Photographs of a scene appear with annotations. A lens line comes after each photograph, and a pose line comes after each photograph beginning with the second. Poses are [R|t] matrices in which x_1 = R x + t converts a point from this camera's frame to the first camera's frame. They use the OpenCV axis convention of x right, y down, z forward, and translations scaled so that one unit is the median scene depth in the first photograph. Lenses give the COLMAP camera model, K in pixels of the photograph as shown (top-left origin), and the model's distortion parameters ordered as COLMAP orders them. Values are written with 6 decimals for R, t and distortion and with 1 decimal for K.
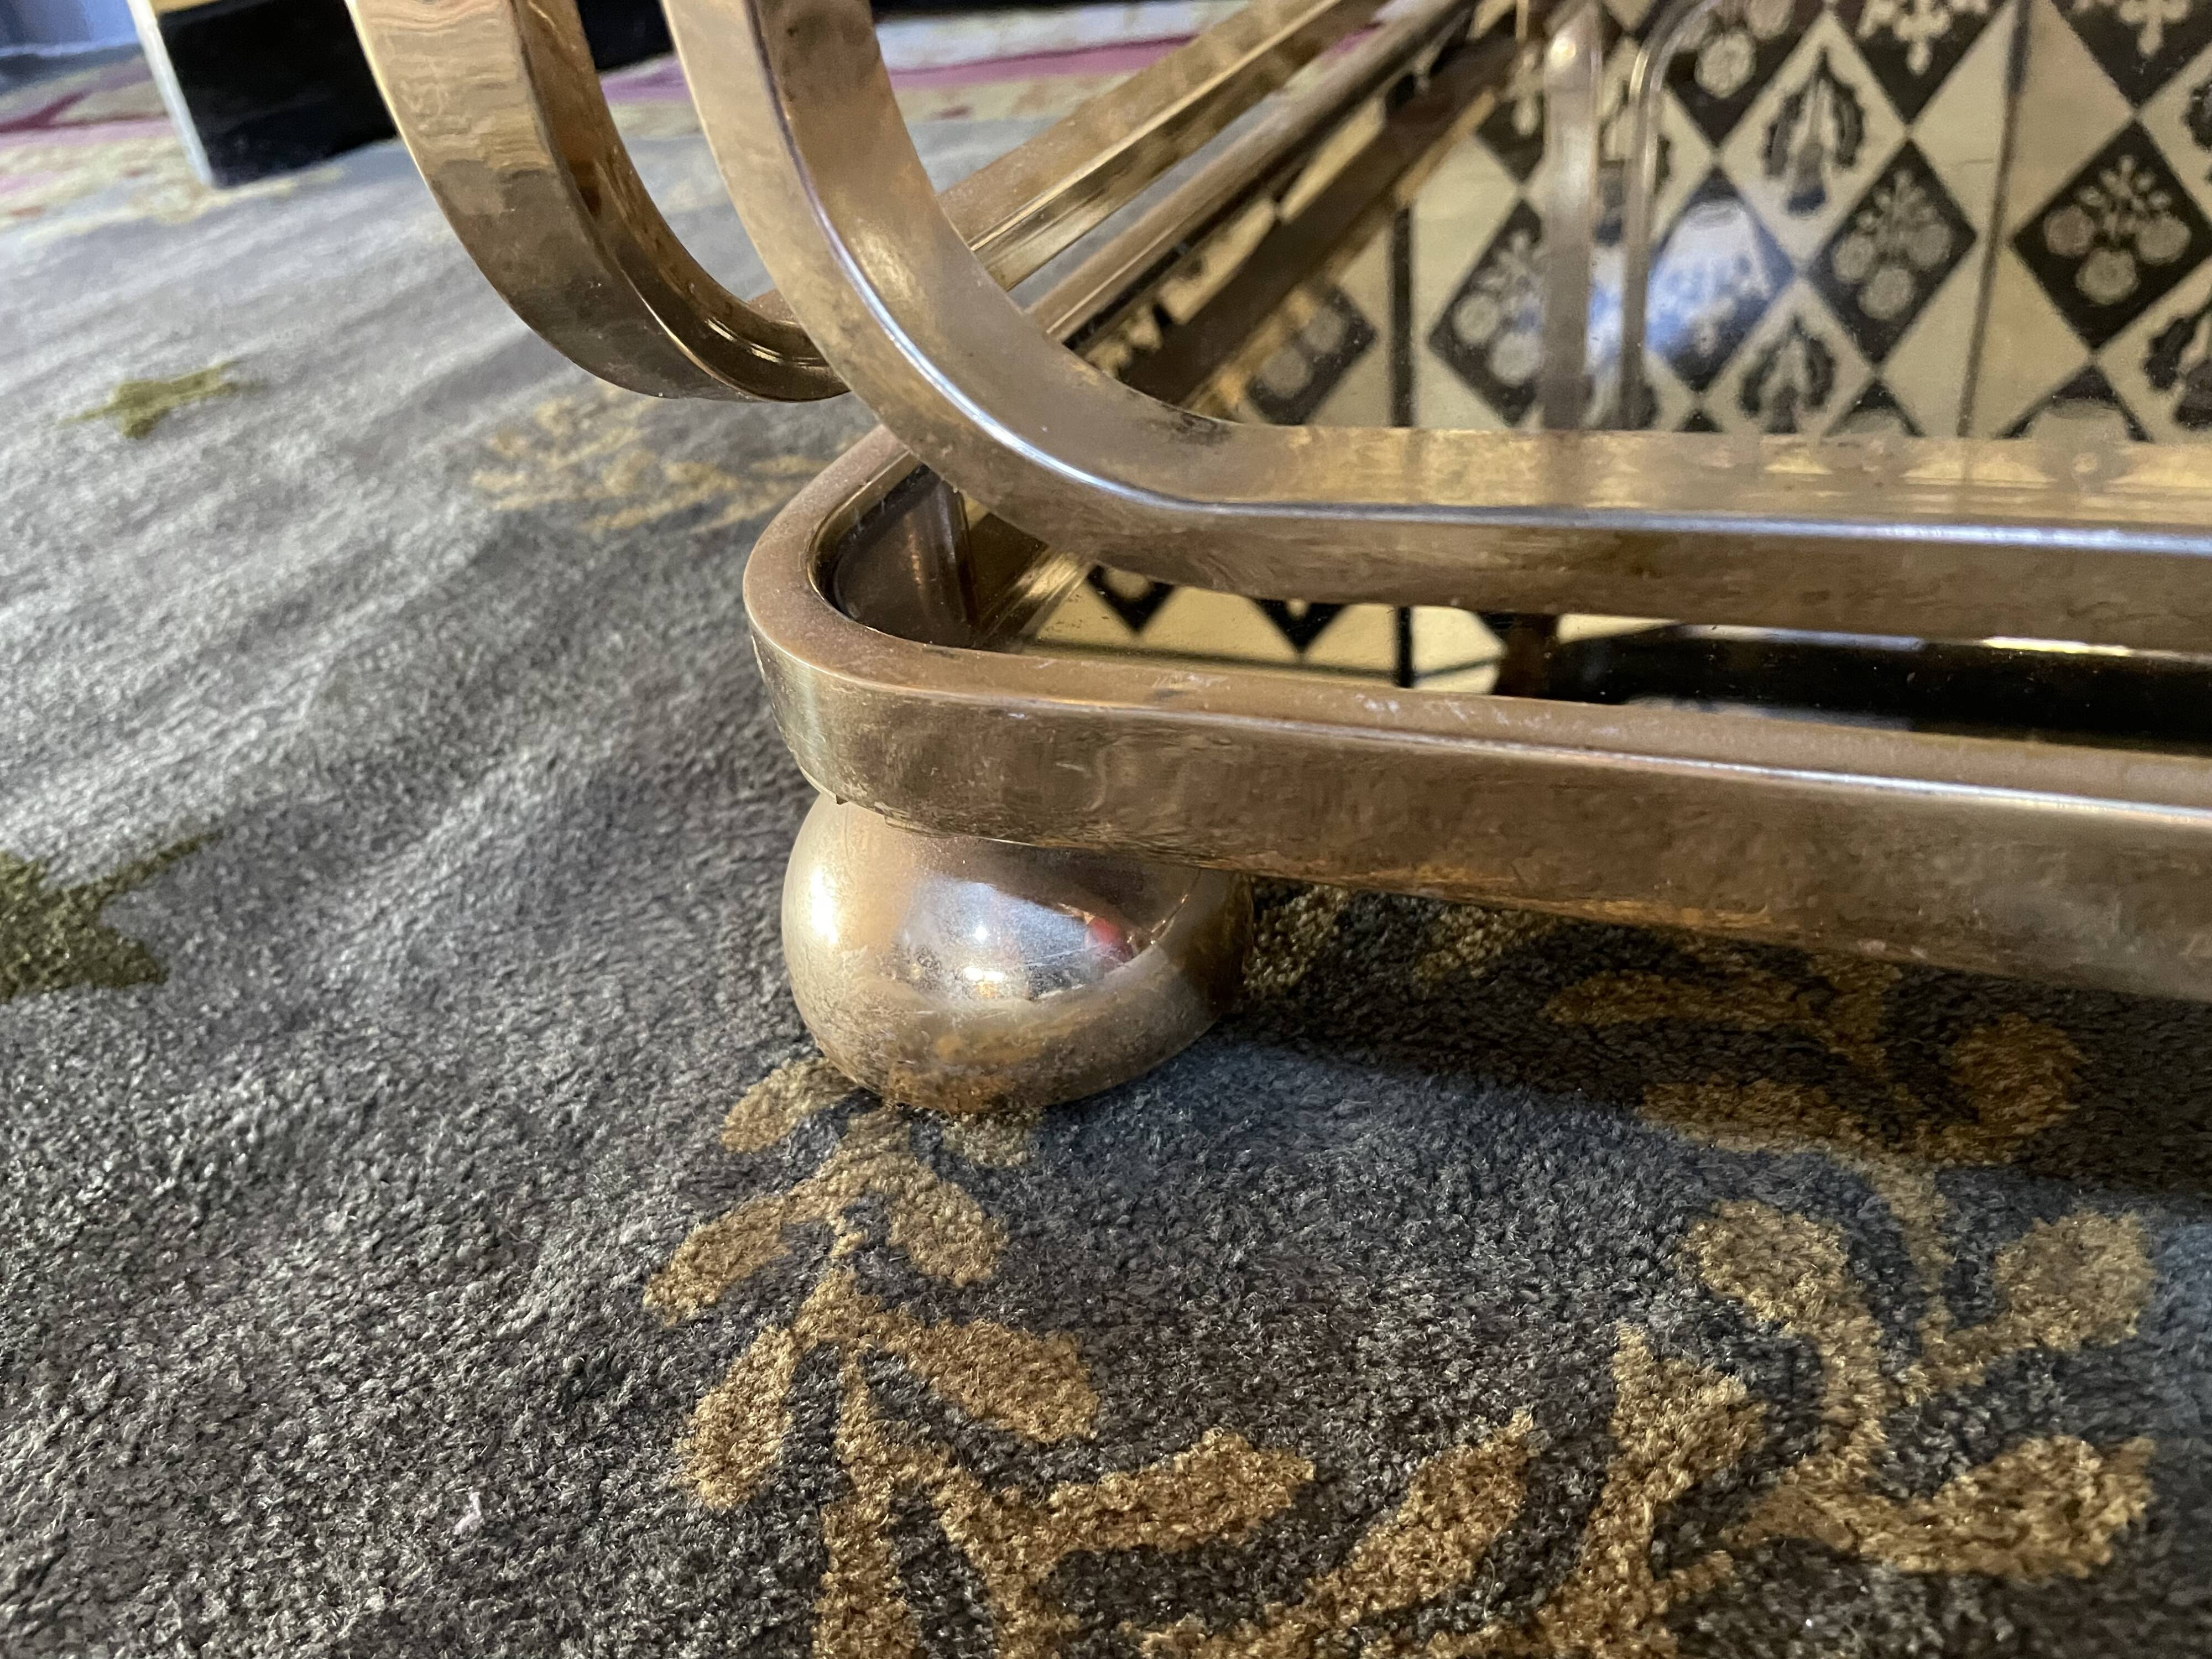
lens RADIAL K [[1697.3, 0, 1093.8], [0, 1697.3, 846.3], [0, 0, 1]] dist [0.078986, -0.100271]
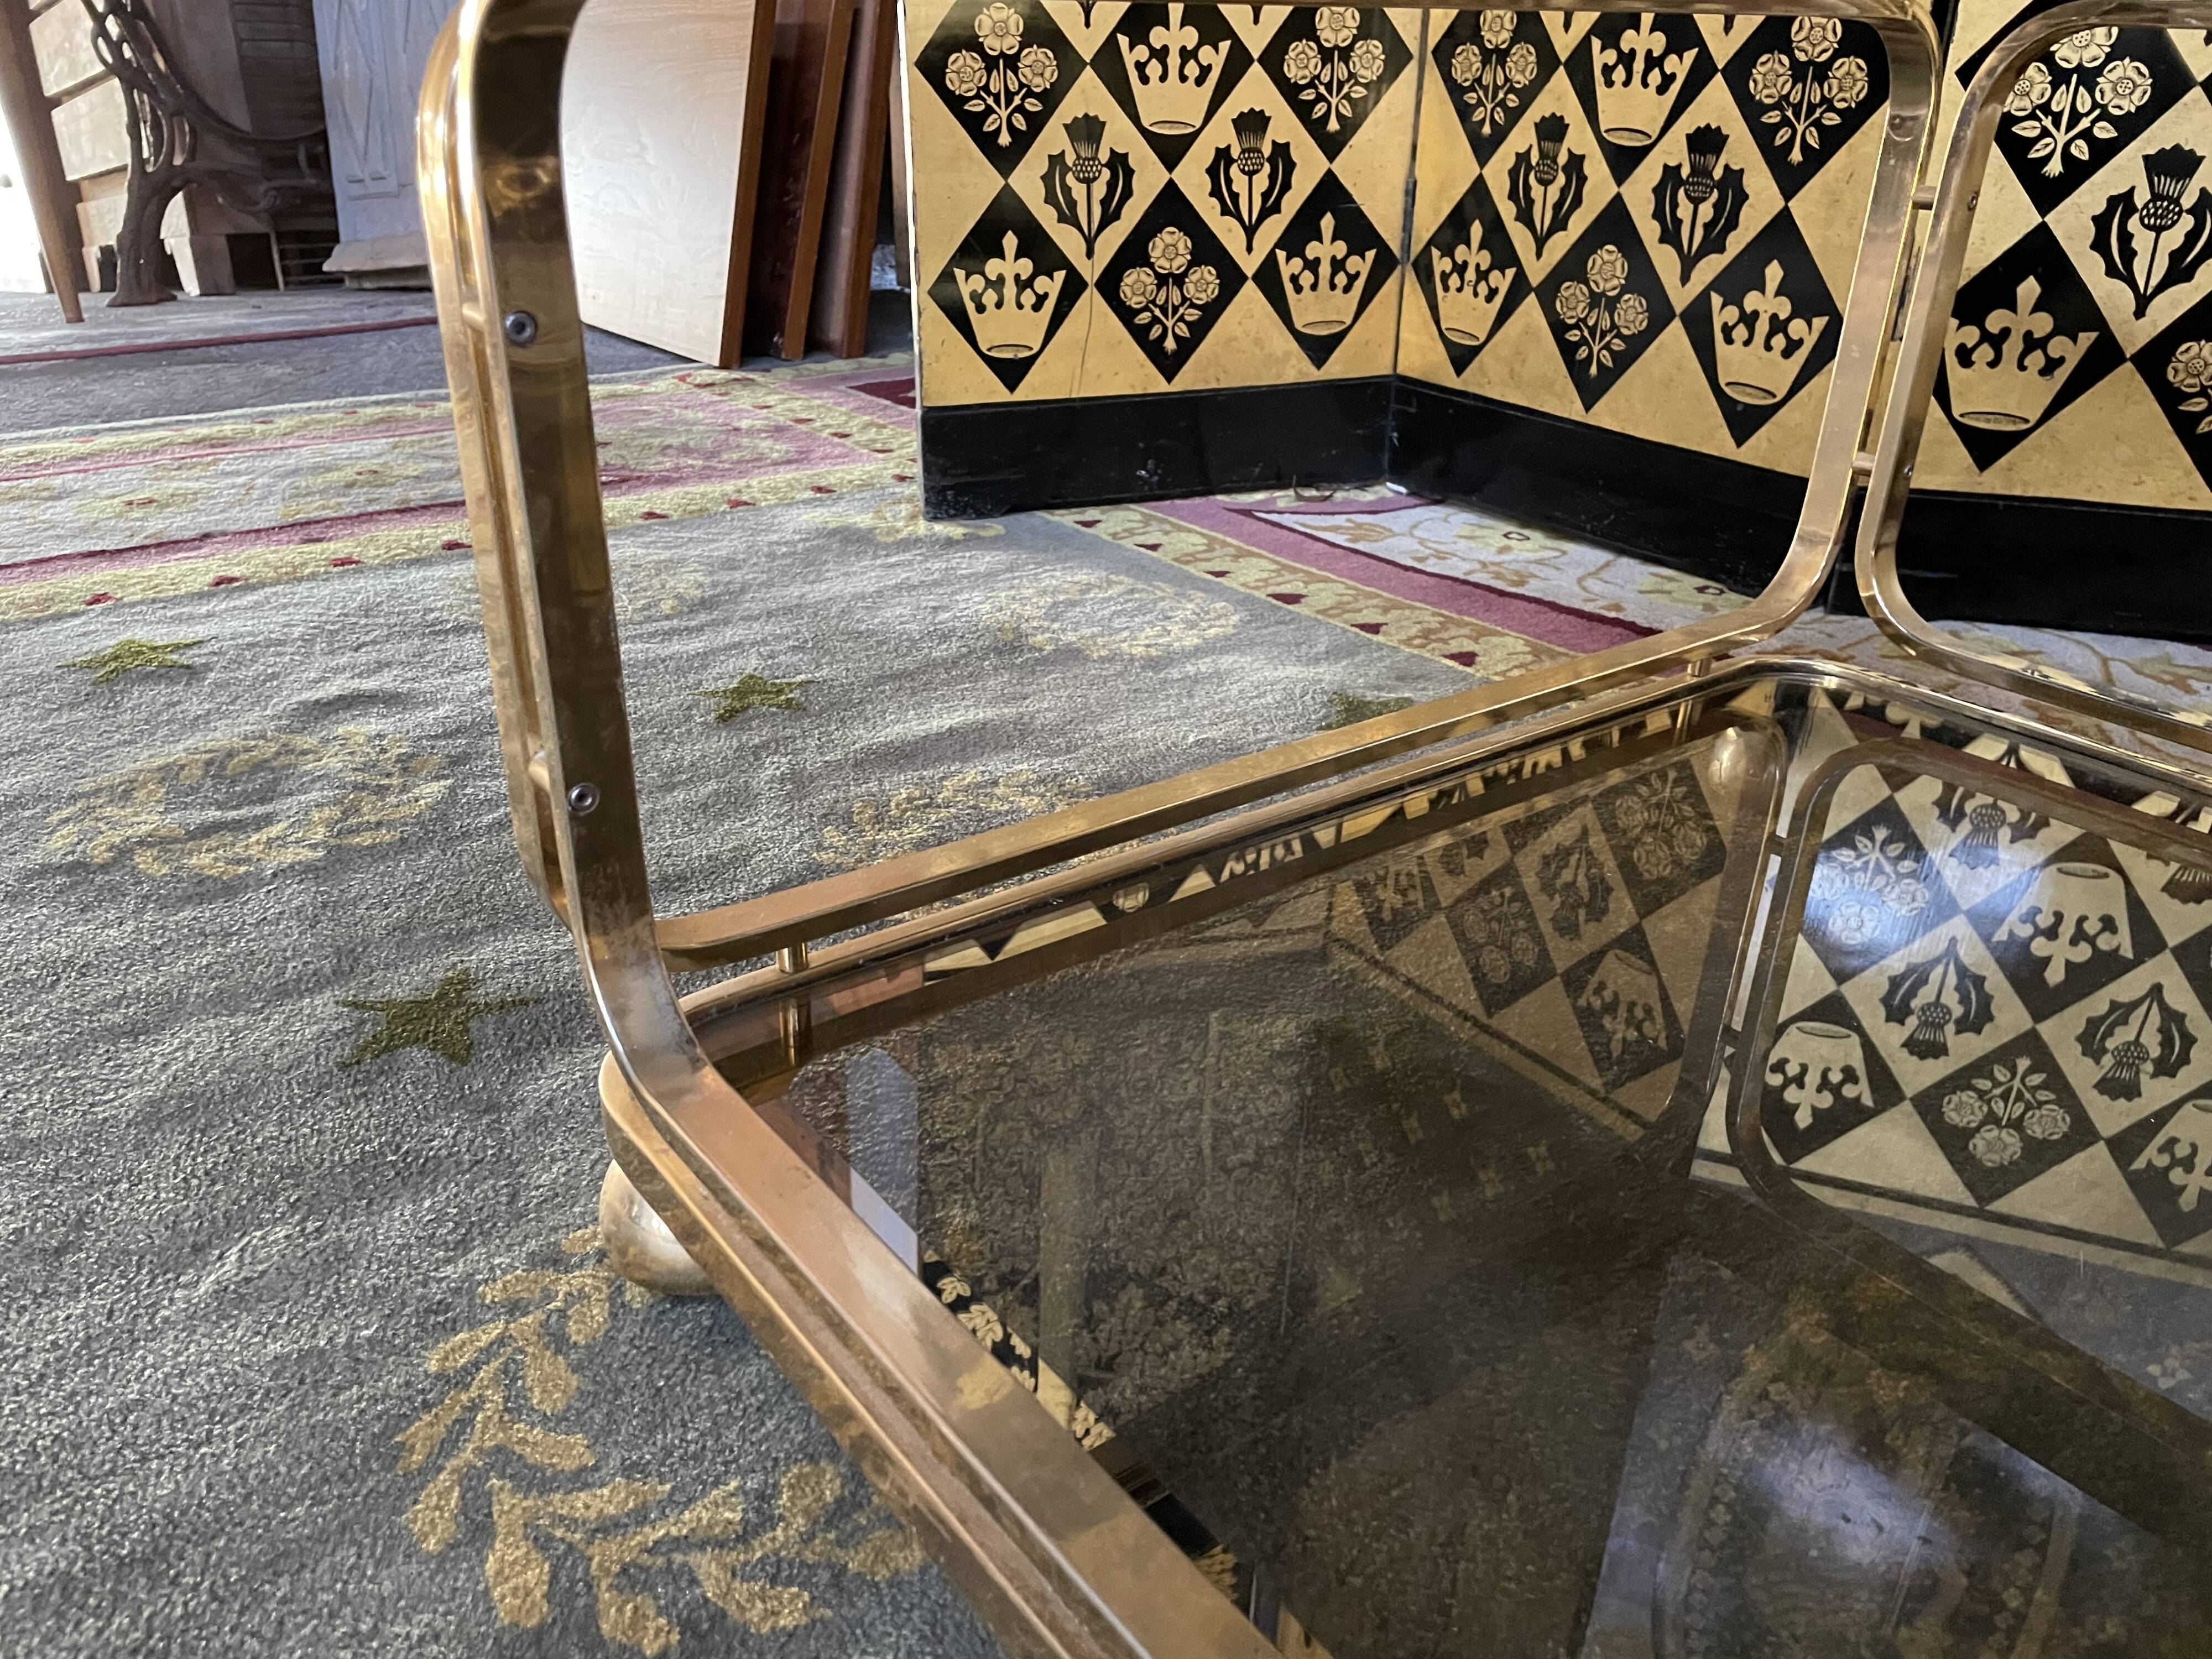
lens RADIAL K [[1667.6, 0, 1112.4], [0, 1667.6, 850.8], [0, 0, 1]] dist [0.077008, -0.095564]
pose [[0.856549, 0.347333, -0.381684, 1.110846], [-0.385680, 0.922259, -0.026260, -0.544560], [0.342891, 0.169701, 0.923920, -0.925878]]
